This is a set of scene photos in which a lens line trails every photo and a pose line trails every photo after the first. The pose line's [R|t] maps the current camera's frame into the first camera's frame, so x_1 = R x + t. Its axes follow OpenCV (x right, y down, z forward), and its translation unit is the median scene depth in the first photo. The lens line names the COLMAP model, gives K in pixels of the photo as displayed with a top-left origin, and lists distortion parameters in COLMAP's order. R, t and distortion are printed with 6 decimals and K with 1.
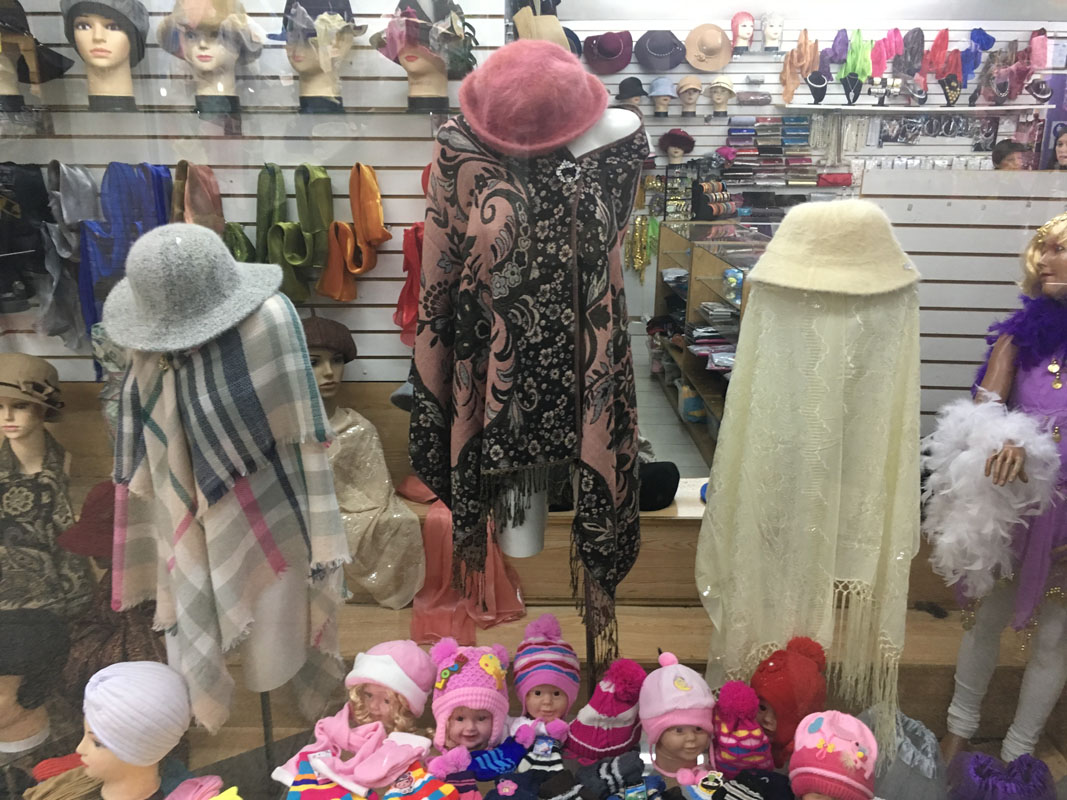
lens RADIAL K [[912.8, 0, 533.9], [0, 912.8, 404.4], [0, 0, 1]] dist [0.056825, -0.040562]
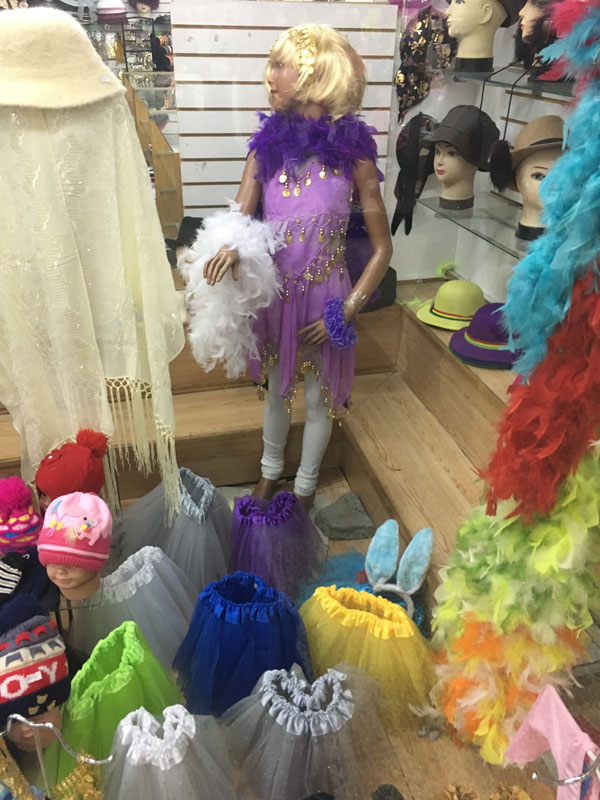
lens RADIAL K [[684.4, 0, 300.9], [0, 684.4, 398.1], [0, 0, 1]] dist [0.056825, -0.040562]
pose [[0.967913, -0.121432, 0.219997, 0.369648], [0.068643, 0.969960, 0.233381, 0.029267], [-0.241728, -0.210791, 0.947172, 0.117004]]
